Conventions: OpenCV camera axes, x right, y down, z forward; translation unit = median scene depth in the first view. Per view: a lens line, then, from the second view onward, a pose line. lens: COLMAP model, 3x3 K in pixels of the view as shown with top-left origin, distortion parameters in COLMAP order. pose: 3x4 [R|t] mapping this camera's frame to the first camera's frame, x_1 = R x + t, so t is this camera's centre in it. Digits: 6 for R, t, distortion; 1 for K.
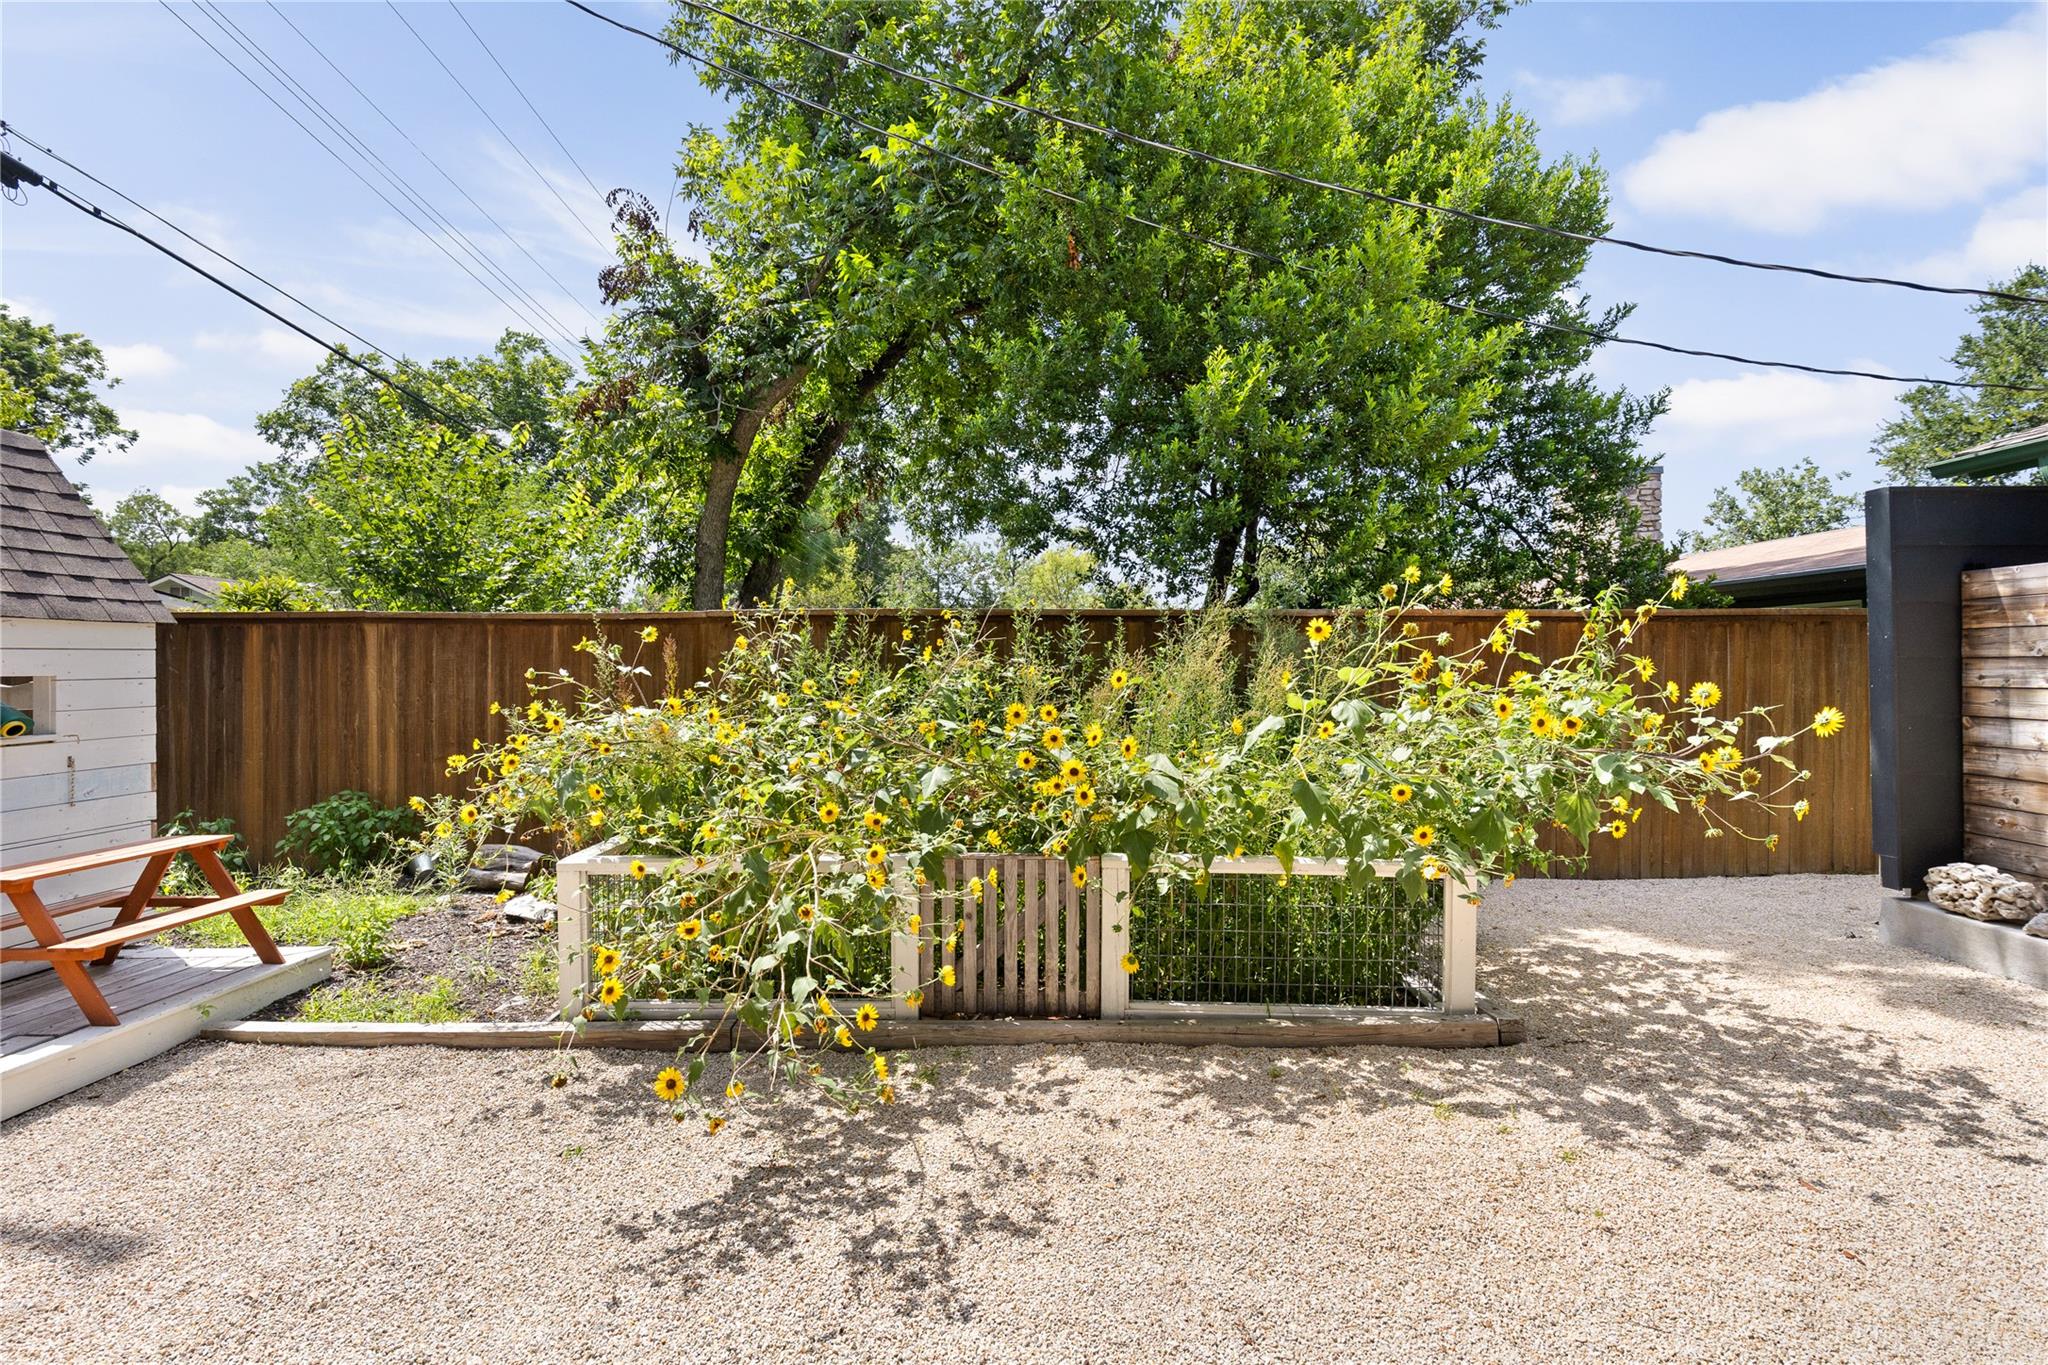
lens RADIAL K [[959.1, 0, 1014.0], [0, 959.1, 656.2], [0, 0, 1]] dist [0.005448, -0.000259]
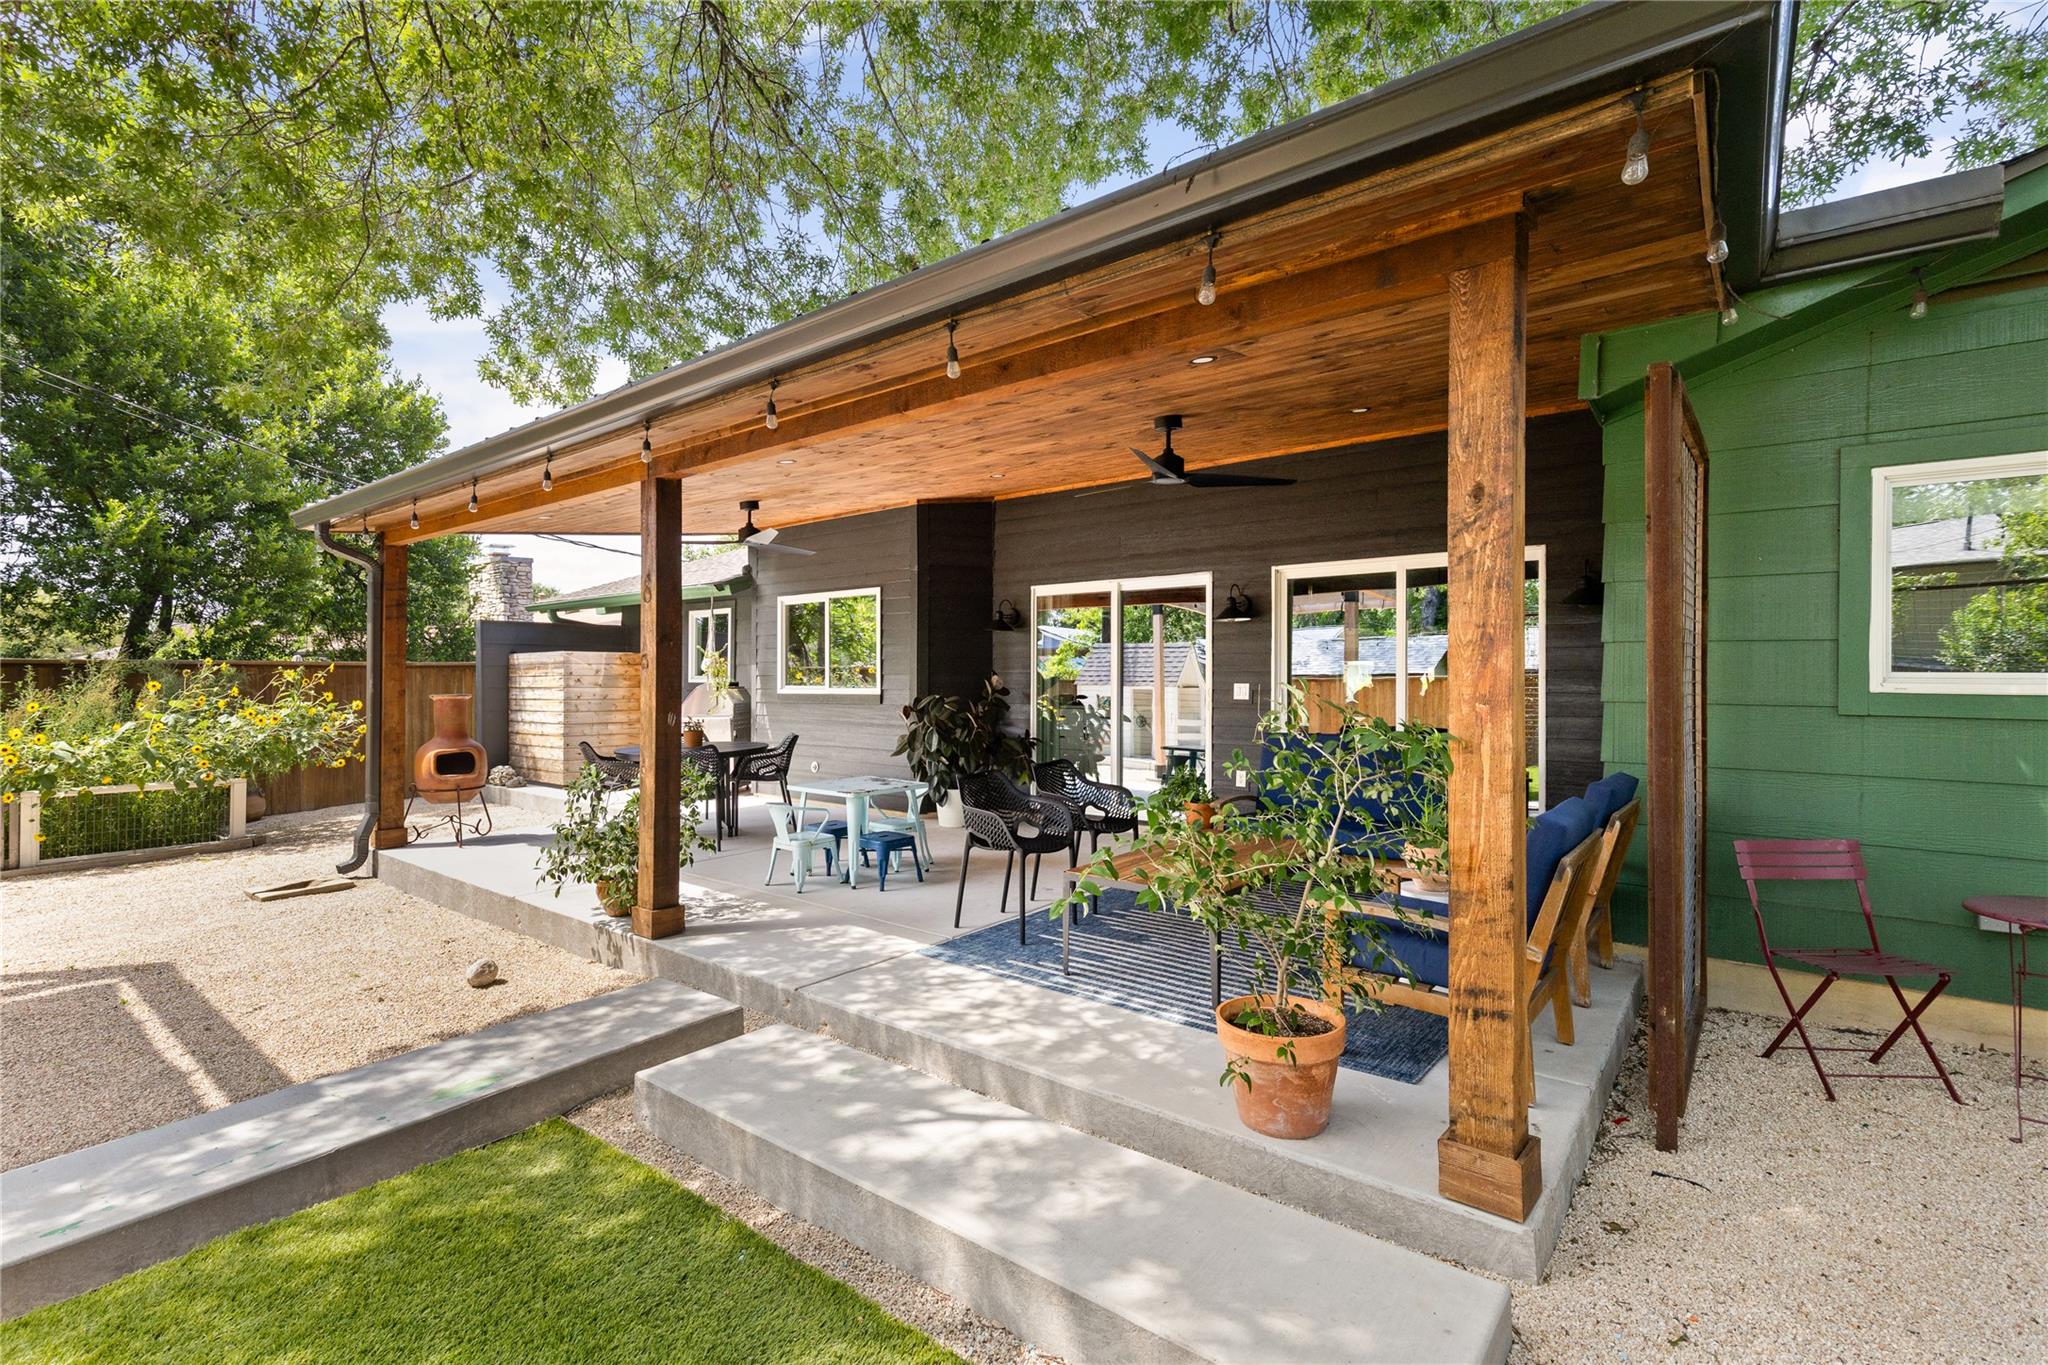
lens RADIAL K [[922.5, 0, 1025.0], [0, 922.5, 670.3], [0, 0, 1]] dist [0.003704, -0.000626]
pose [[0.590058, 0.000070, 0.807361, -0.125227], [-0.001695, 0.999998, 0.001152, -0.031695], [-0.807359, -0.002048, 0.590057, -0.998208]]
